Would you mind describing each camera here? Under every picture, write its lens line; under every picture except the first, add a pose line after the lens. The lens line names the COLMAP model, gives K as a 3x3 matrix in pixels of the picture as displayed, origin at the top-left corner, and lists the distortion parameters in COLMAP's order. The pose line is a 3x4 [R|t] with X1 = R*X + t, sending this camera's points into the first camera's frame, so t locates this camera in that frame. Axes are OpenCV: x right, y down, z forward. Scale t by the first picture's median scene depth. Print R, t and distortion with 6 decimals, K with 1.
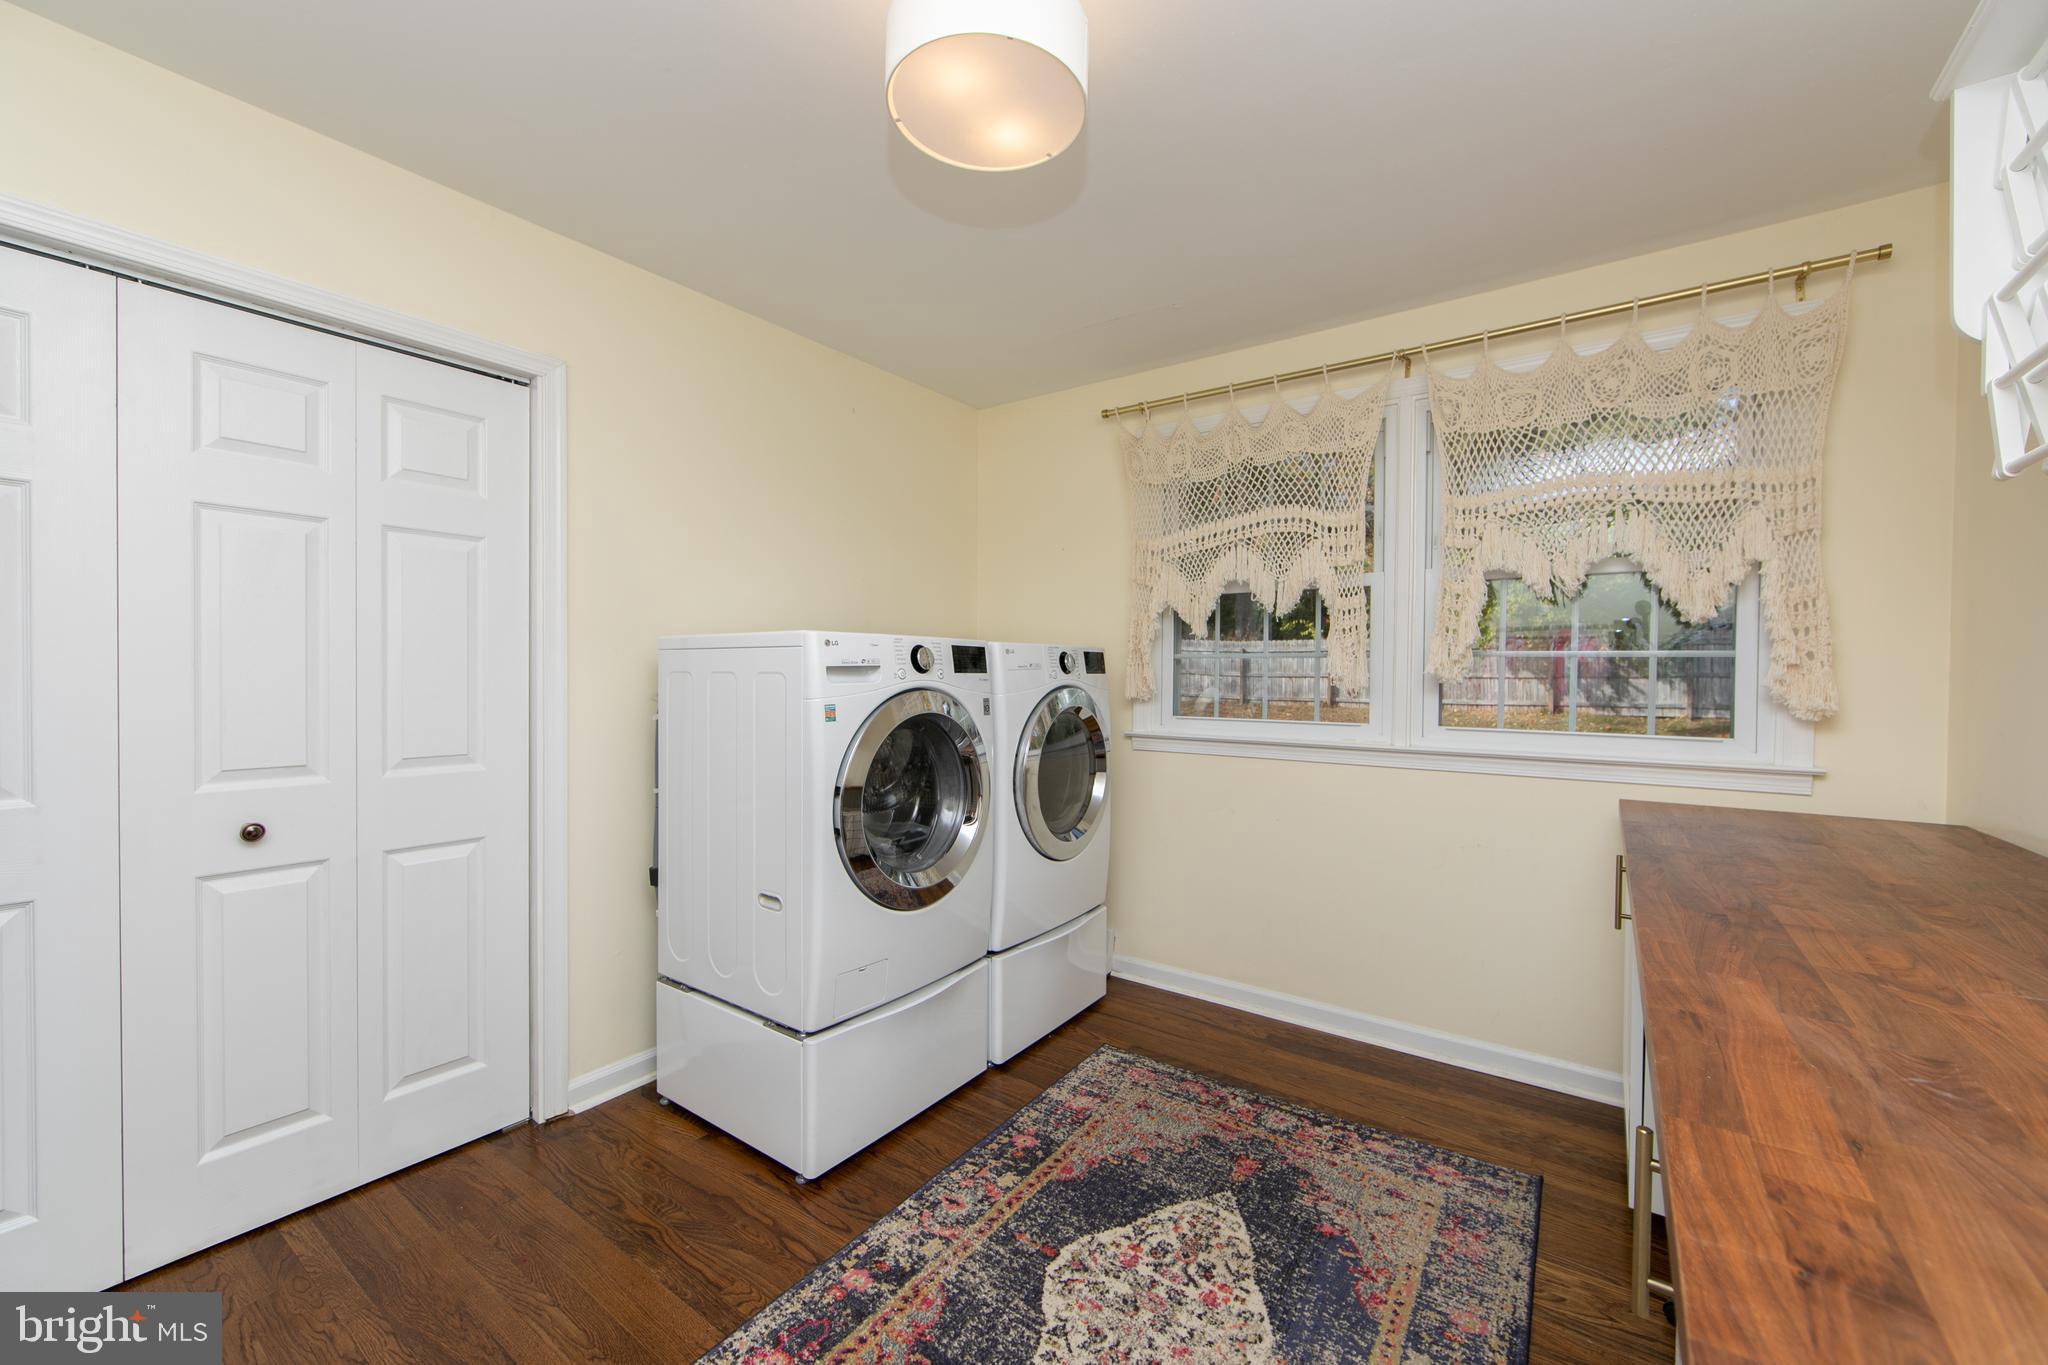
lens RADIAL K [[807.1, 0, 1029.6], [0, 807.1, 680.6], [0, 0, 1]] dist [-0.004117, -0.000674]
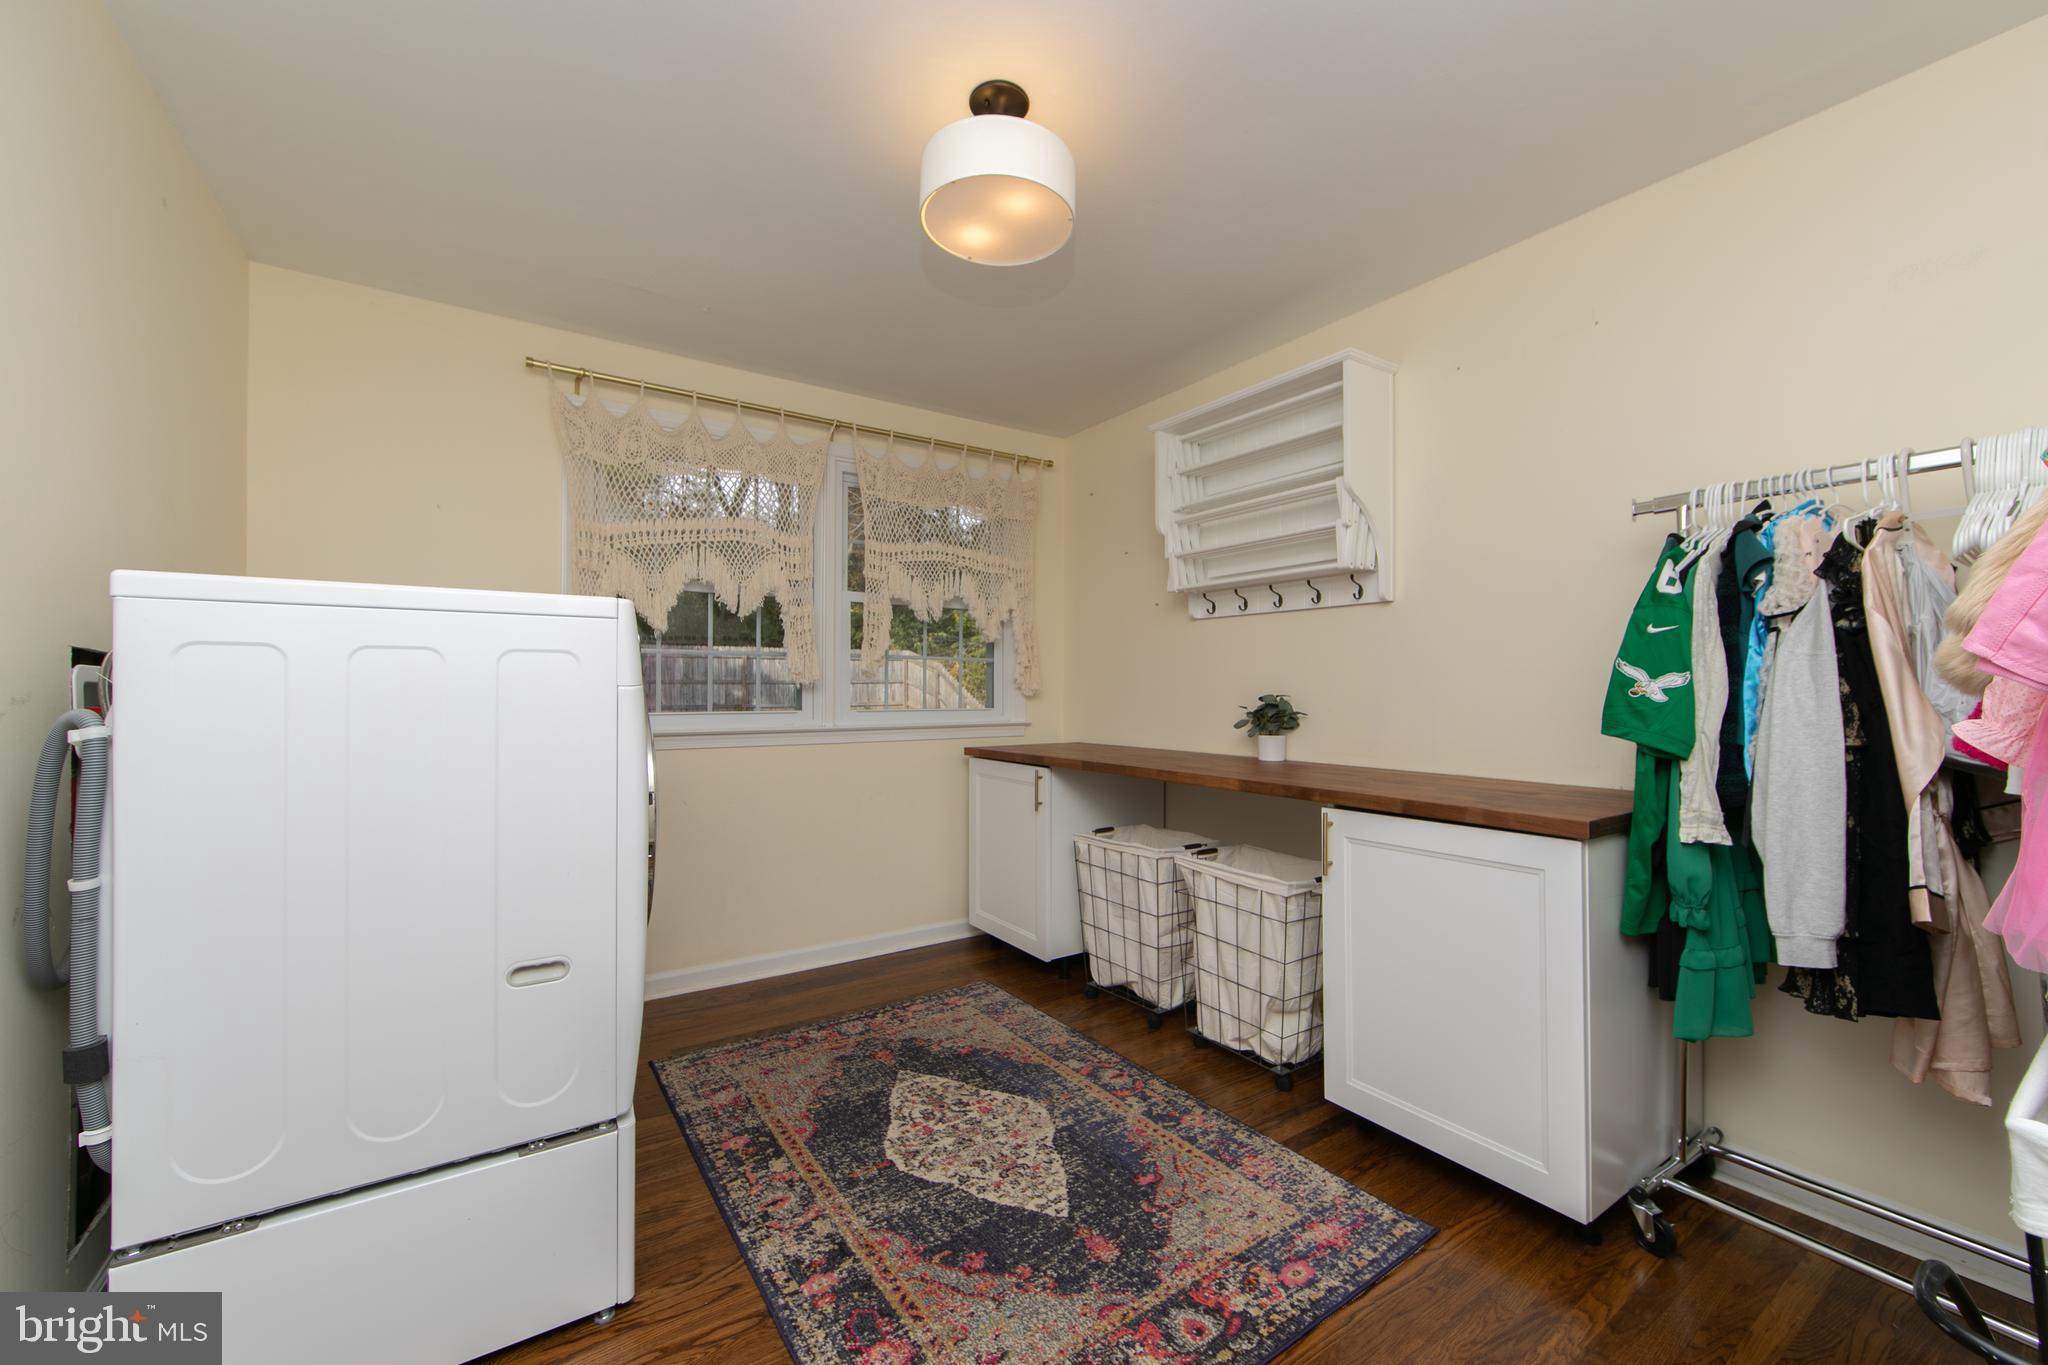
lens RADIAL K [[807.1, 0, 1035.8], [0, 807.1, 678.5], [0, 0, 1]] dist [-0.004117, -0.000674]
pose [[0.335911, 0.004107, 0.941885, -0.874855], [0.009726, 0.999922, -0.007829, 0.025183], [-0.941844, 0.011791, 0.335845, 0.357686]]
